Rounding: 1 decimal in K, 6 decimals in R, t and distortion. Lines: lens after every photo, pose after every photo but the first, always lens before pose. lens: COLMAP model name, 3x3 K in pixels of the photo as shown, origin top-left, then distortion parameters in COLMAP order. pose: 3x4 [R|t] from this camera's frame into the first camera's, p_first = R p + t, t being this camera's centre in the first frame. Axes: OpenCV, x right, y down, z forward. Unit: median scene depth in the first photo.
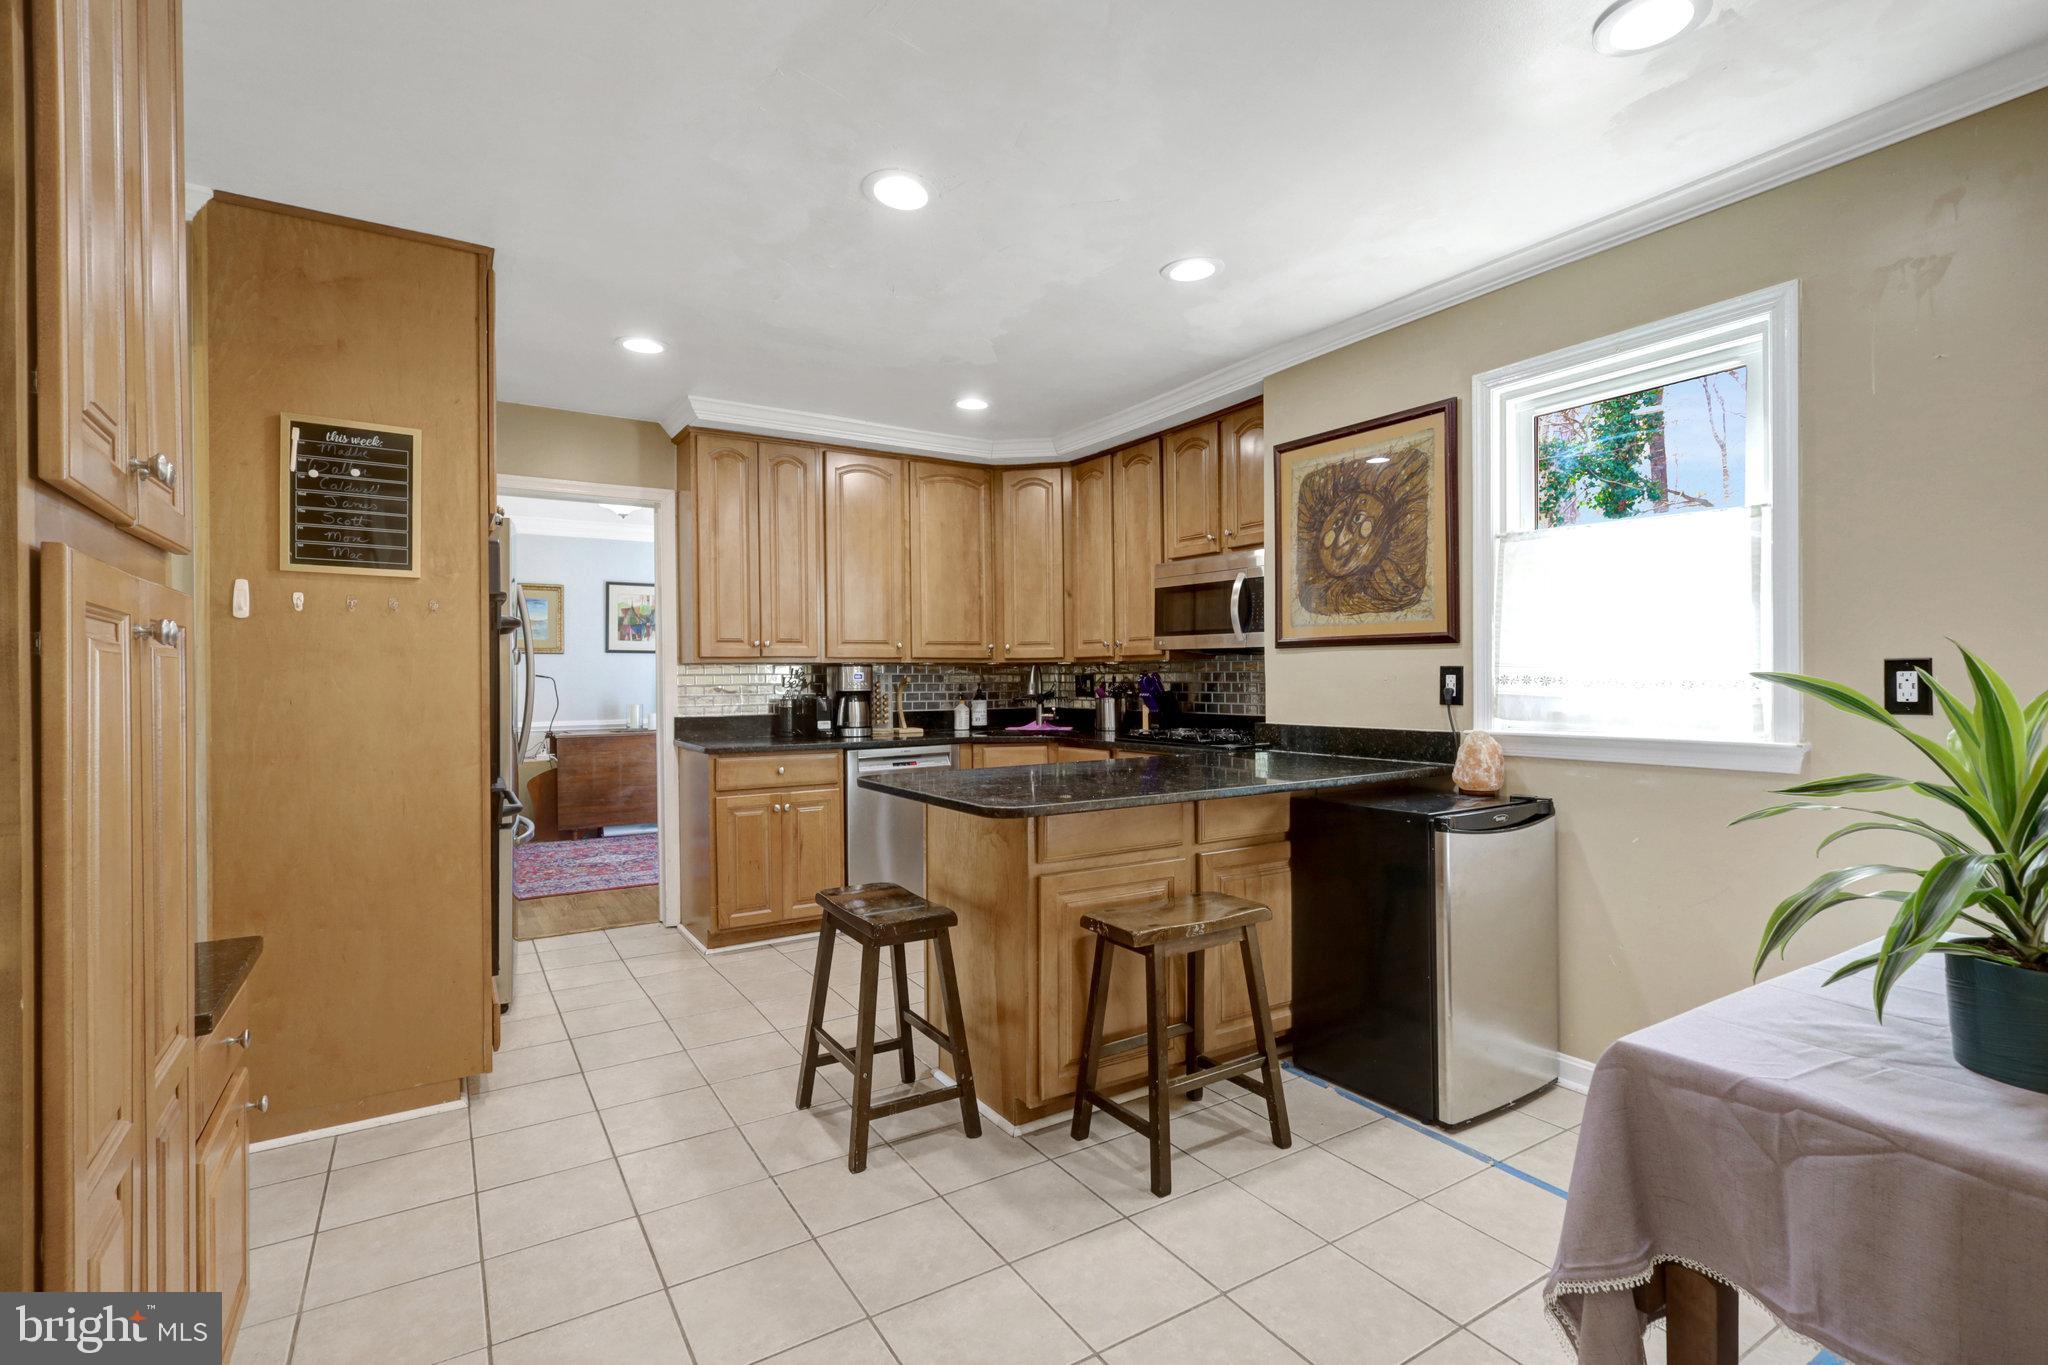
lens RADIAL K [[959.7, 0, 1021.3], [0, 959.7, 673.8], [0, 0, 1]] dist [-0.000539, 0.000095]
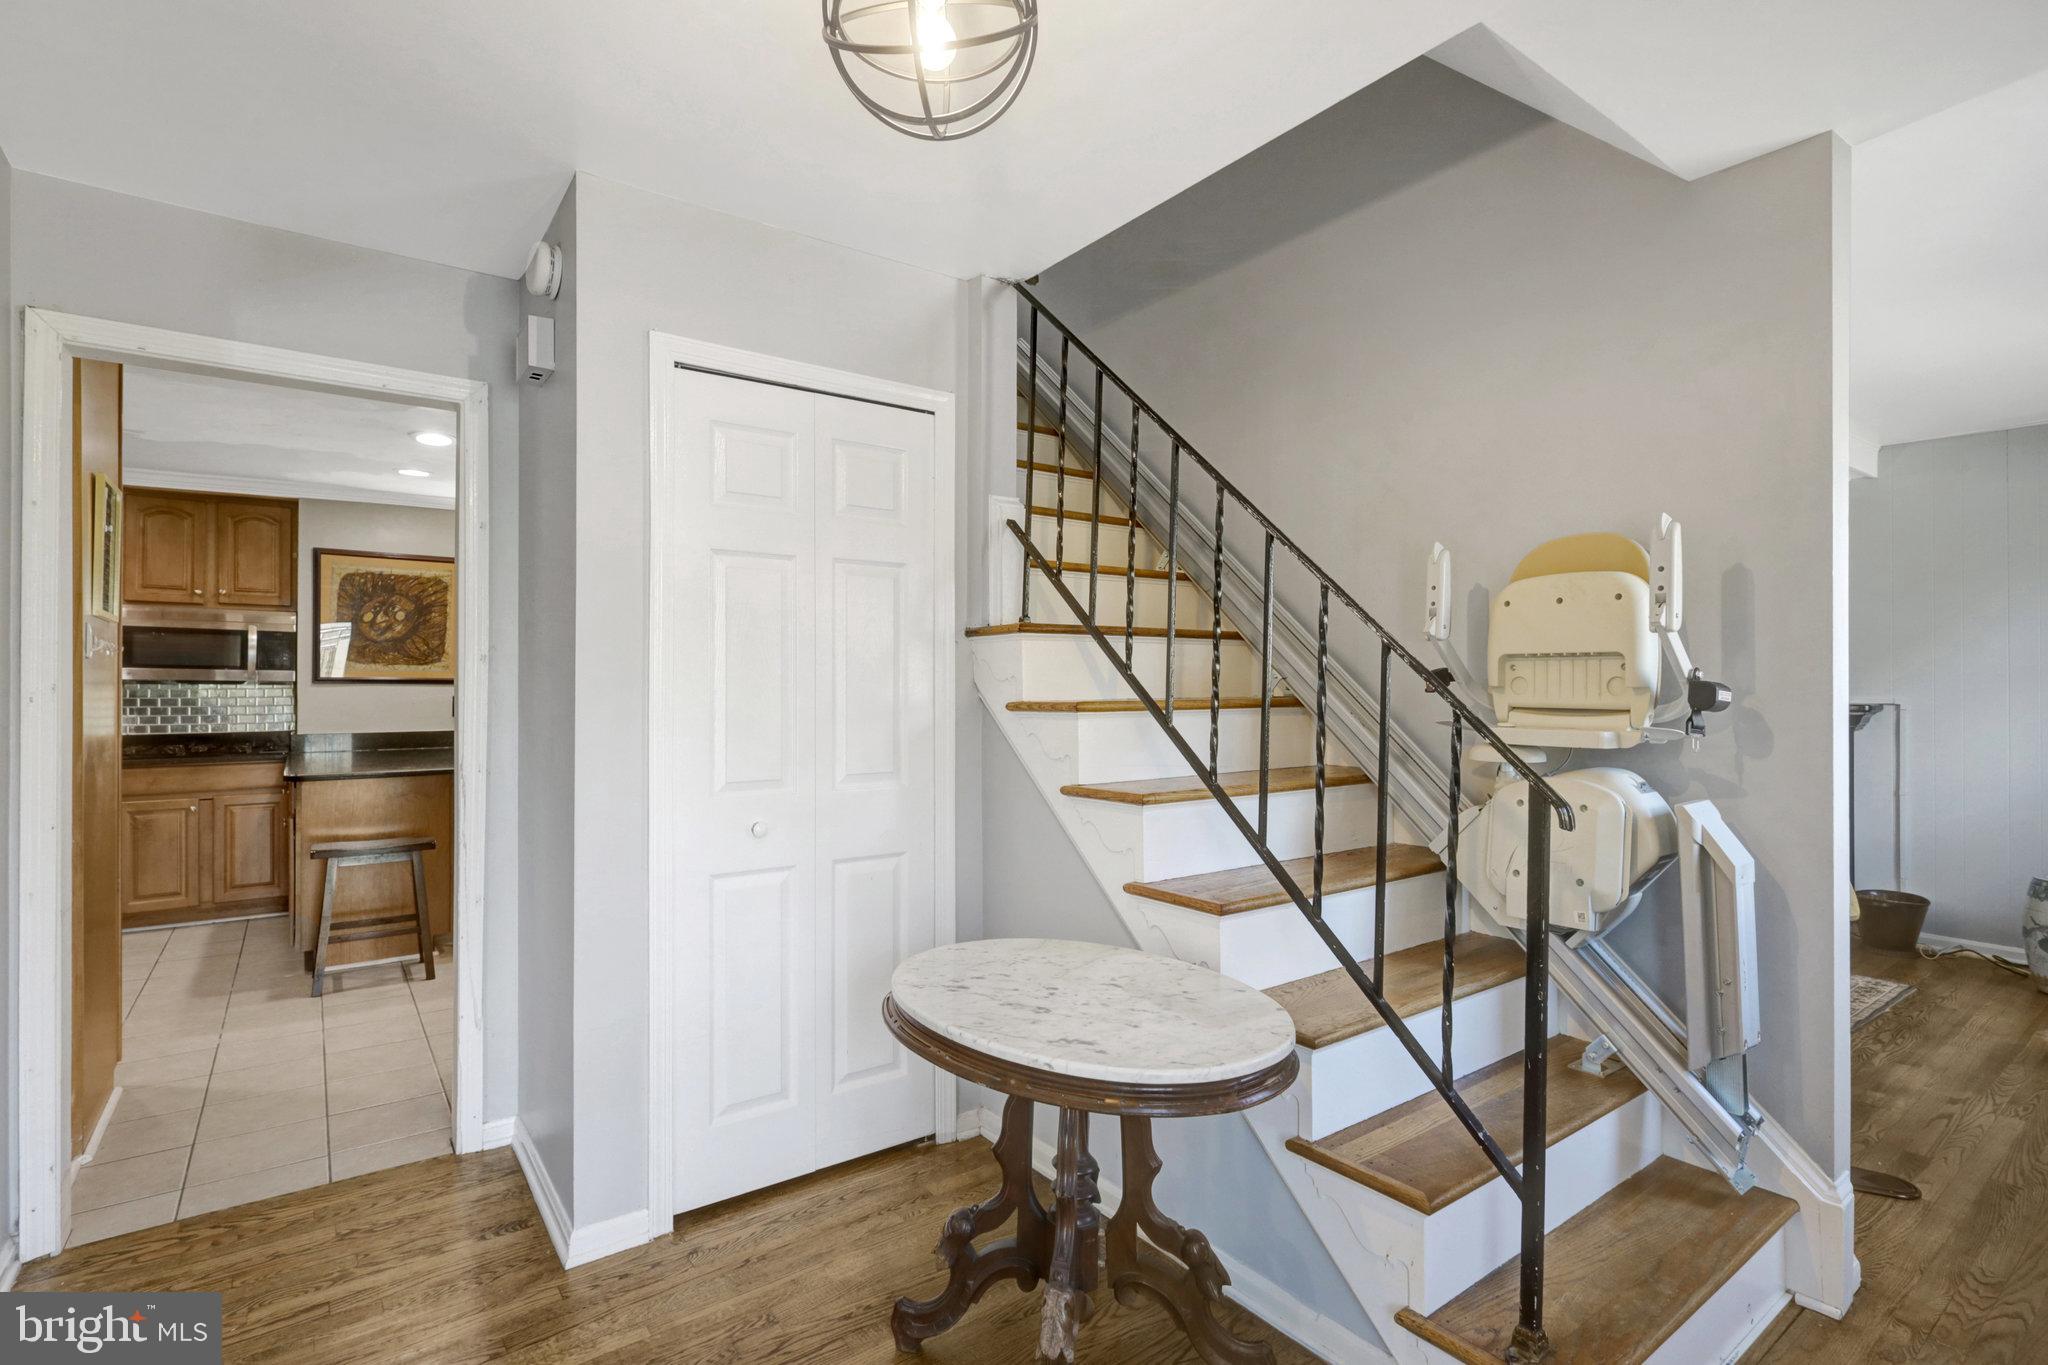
lens RADIAL K [[959.7, 0, 1015.0], [0, 959.7, 684.8], [0, 0, 1]] dist [-0.000539, 0.000095]
pose [[-0.075240, 0.022310, 0.996916, -1.443339], [0.002097, 0.999751, -0.022215, 0.012829], [-0.997163, 0.000419, -0.075268, 0.034135]]
